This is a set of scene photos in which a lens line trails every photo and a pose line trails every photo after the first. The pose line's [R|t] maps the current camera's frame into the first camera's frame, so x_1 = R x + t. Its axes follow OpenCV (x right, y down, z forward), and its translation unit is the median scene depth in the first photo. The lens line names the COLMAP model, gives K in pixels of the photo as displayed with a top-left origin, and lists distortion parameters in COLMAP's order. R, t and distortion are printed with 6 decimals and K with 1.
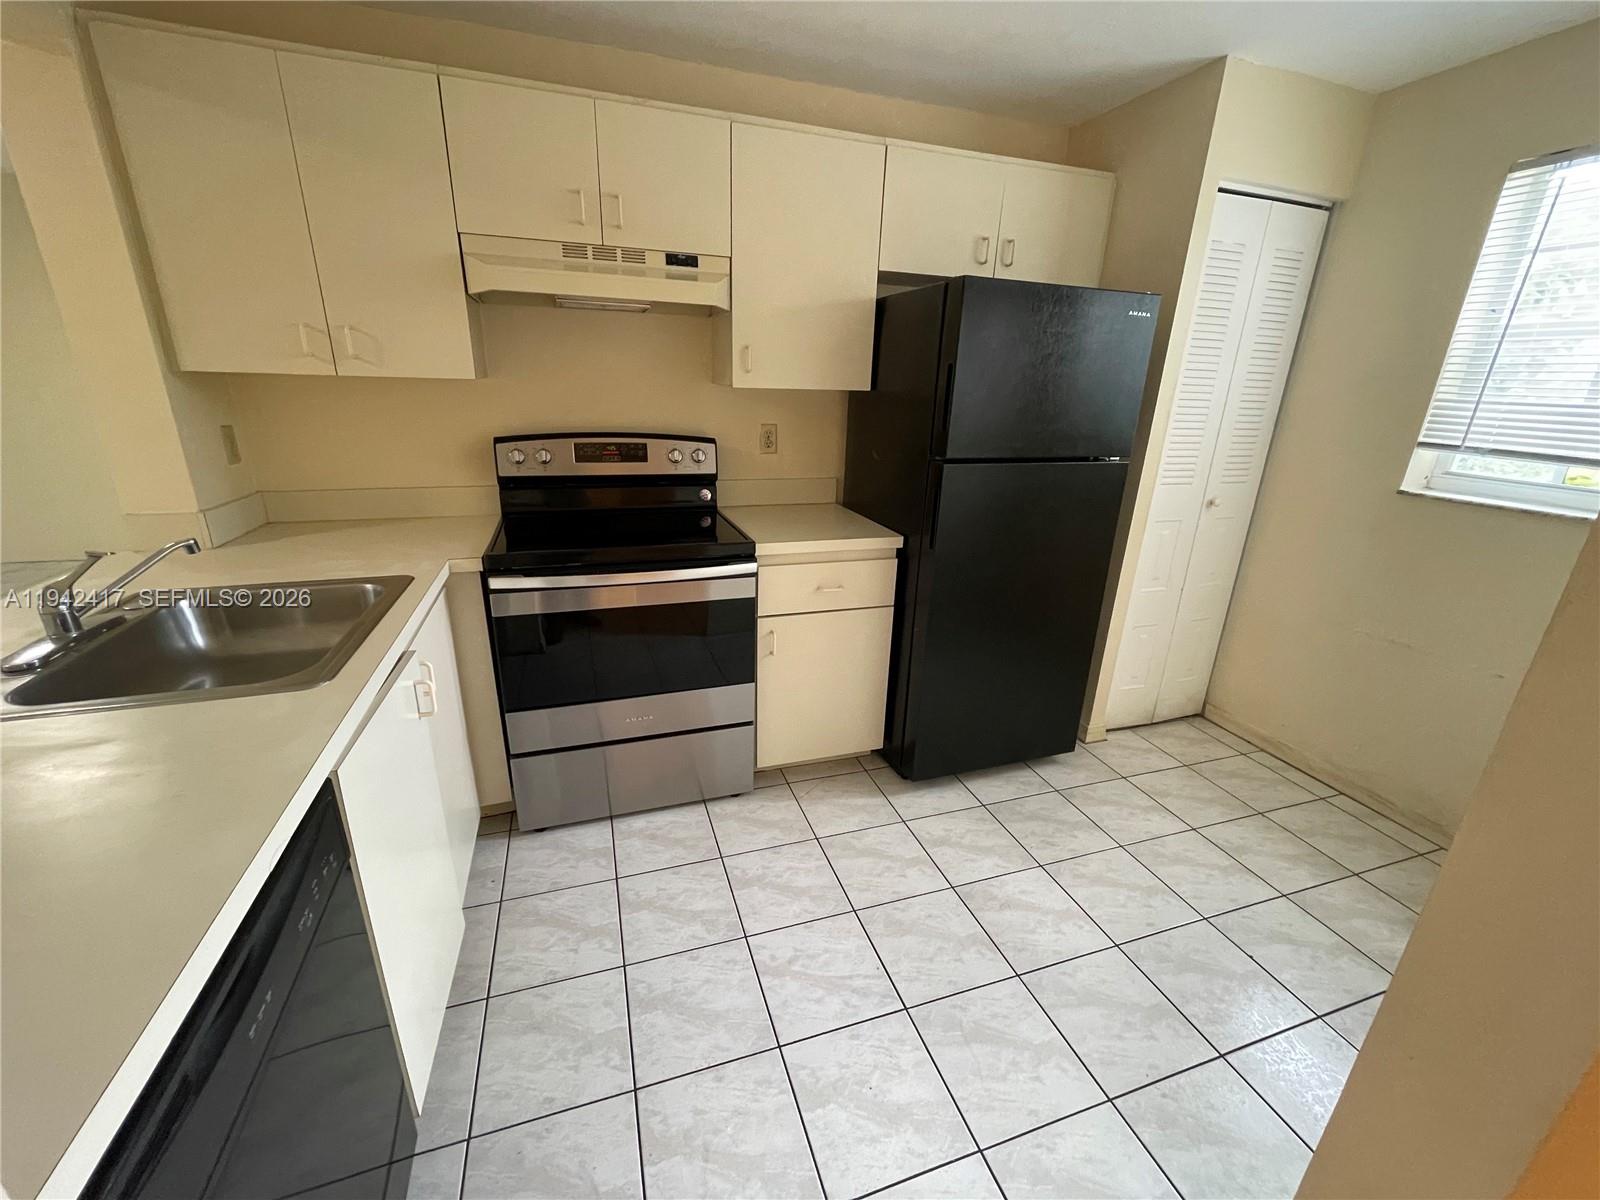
lens RADIAL K [[647.1, 0, 801.7], [0, 647.1, 599.2], [0, 0, 1]] dist [-0.000758, -0.002470]
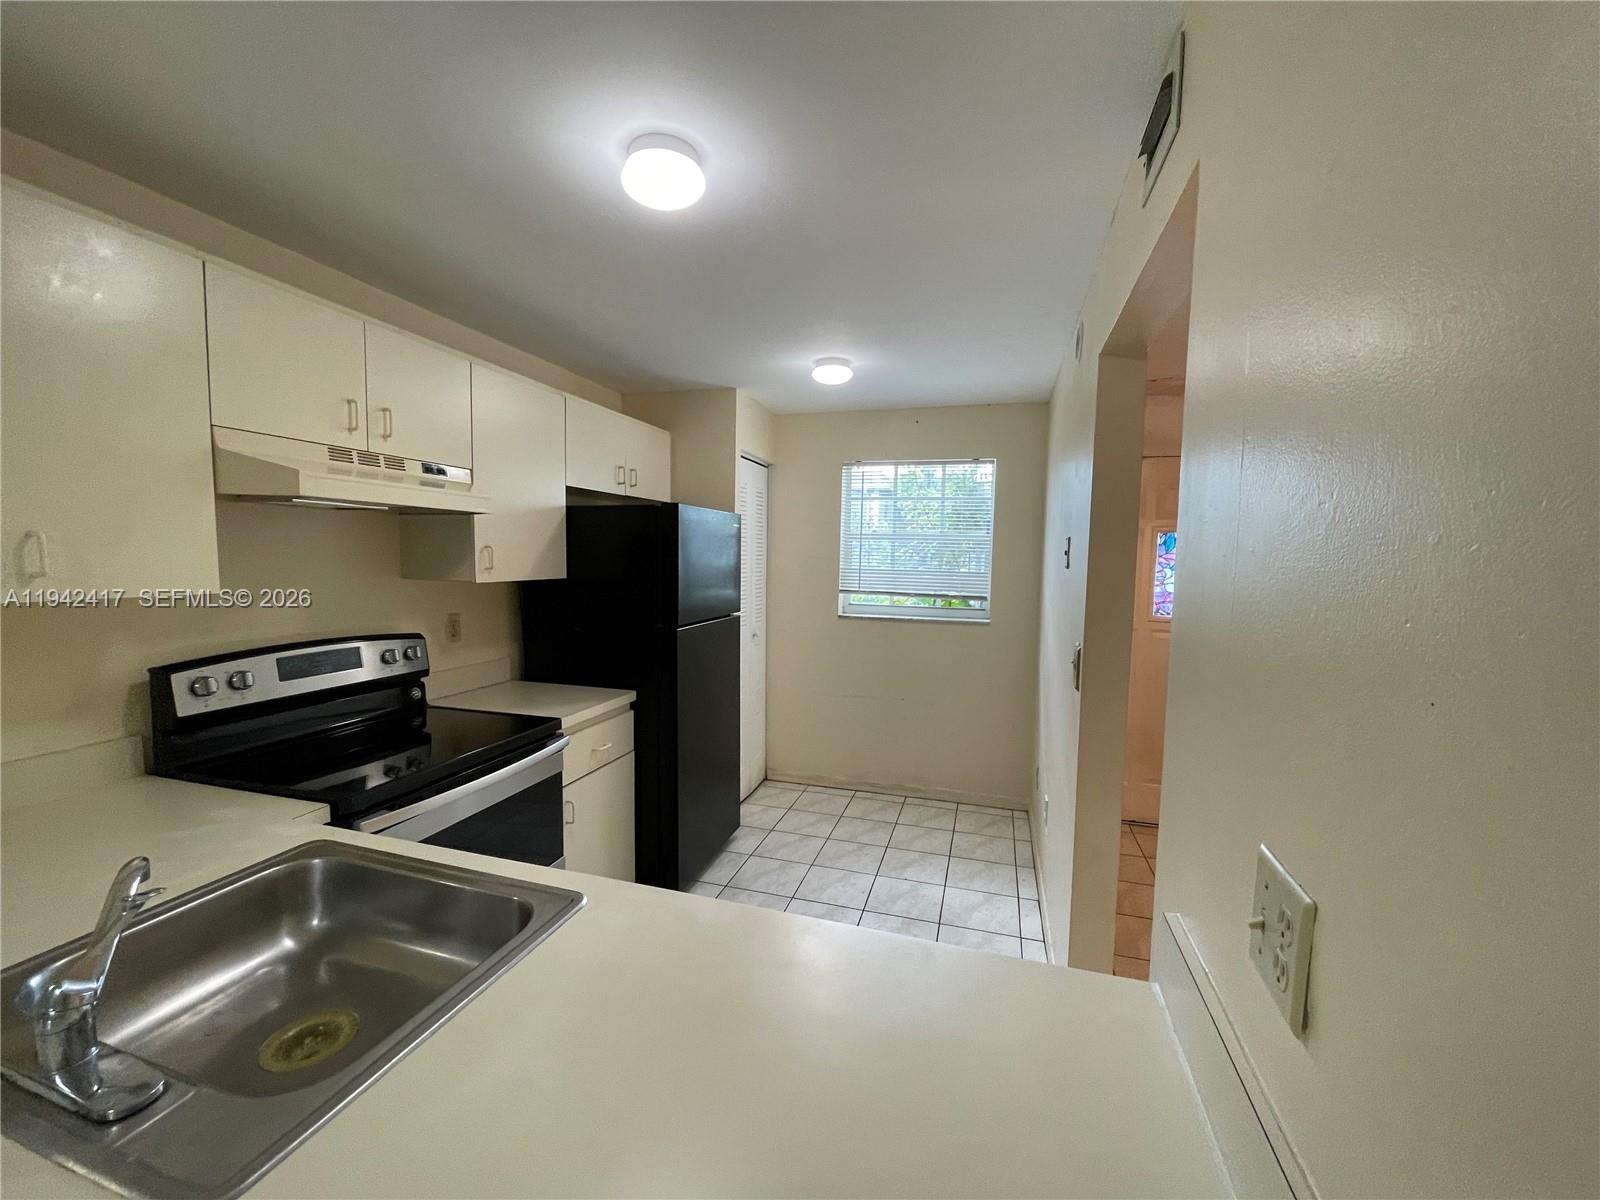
lens RADIAL K [[647.1, 0, 796.3], [0, 647.1, 597.5], [0, 0, 1]] dist [-0.000758, -0.002470]
pose [[0.580756, -0.074991, 0.810616, -0.652585], [0.263860, 0.959333, -0.100291, -0.063269], [-0.770130, 0.272134, 0.576926, 0.006539]]
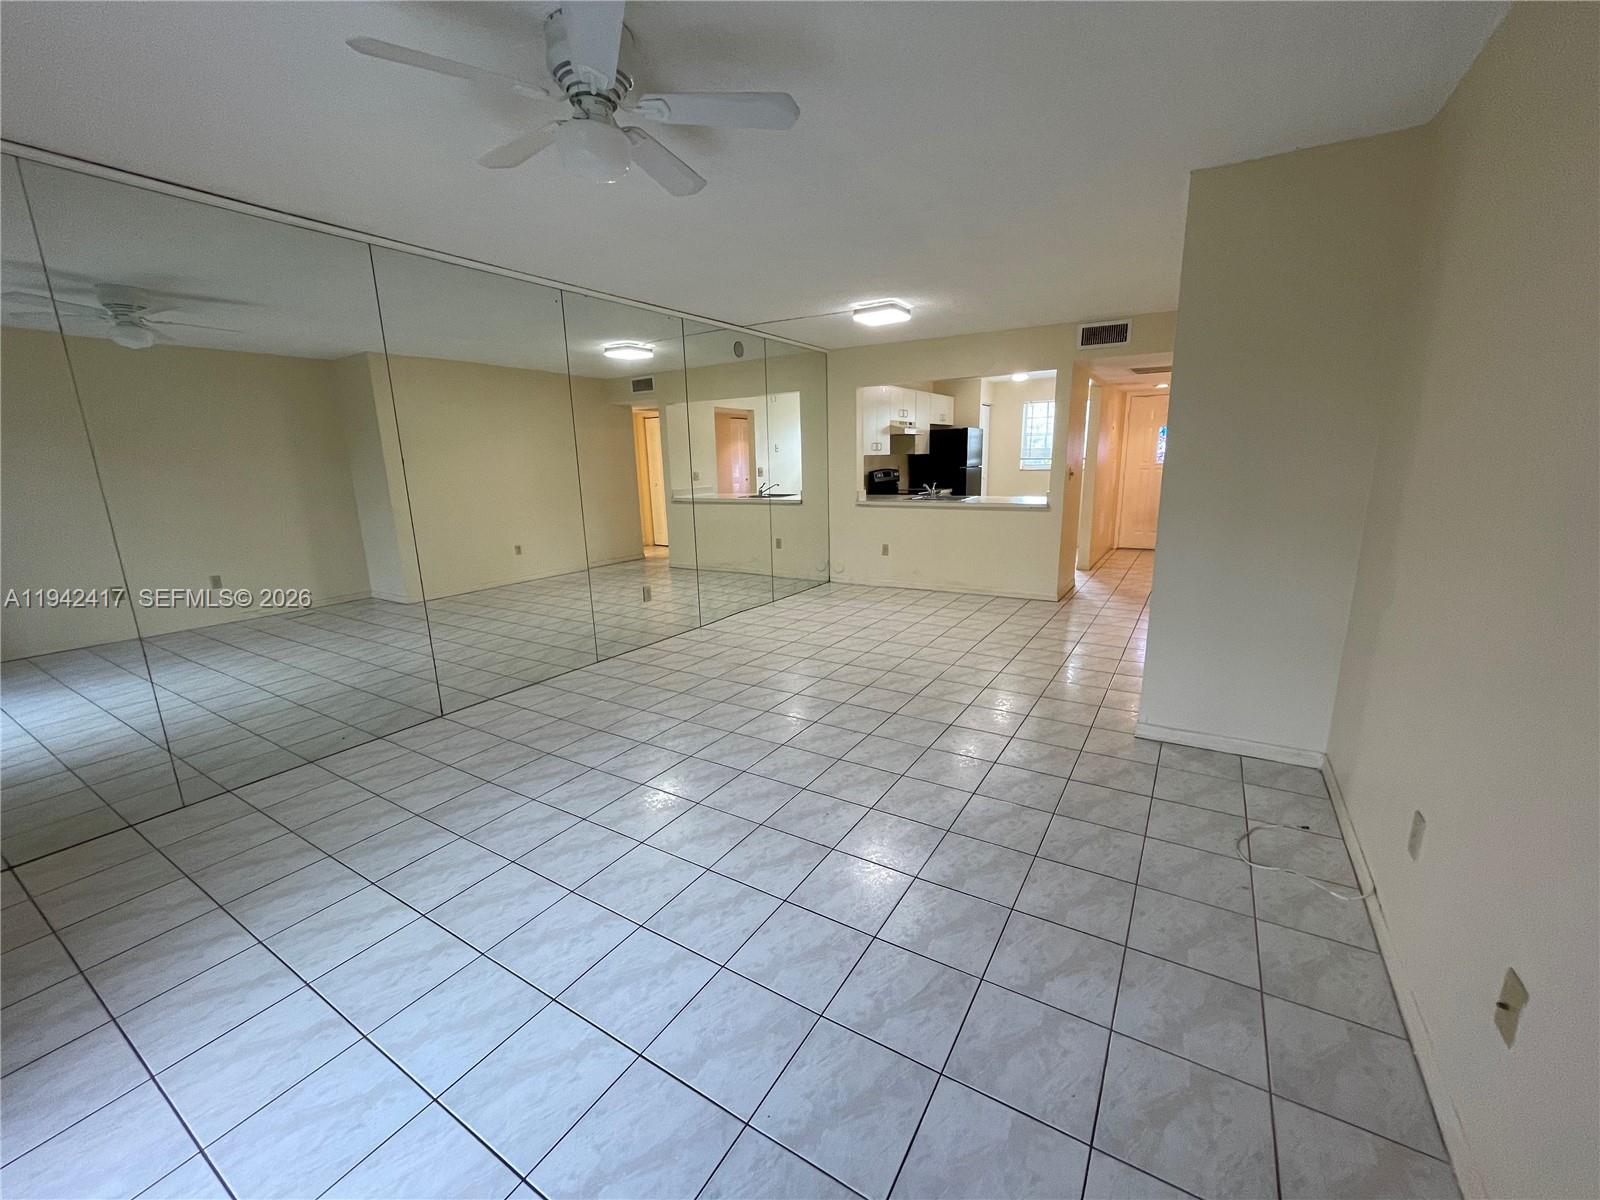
lens RADIAL K [[647.1, 0, 788.9], [0, 647.1, 619.0], [0, 0, 1]] dist [-0.000758, -0.002470]
pose [[0.773935, -0.202622, 0.599974, -3.147936], [0.247270, 0.968912, 0.008254, 0.393744], [-0.582994, 0.141967, 0.799977, -1.466929]]
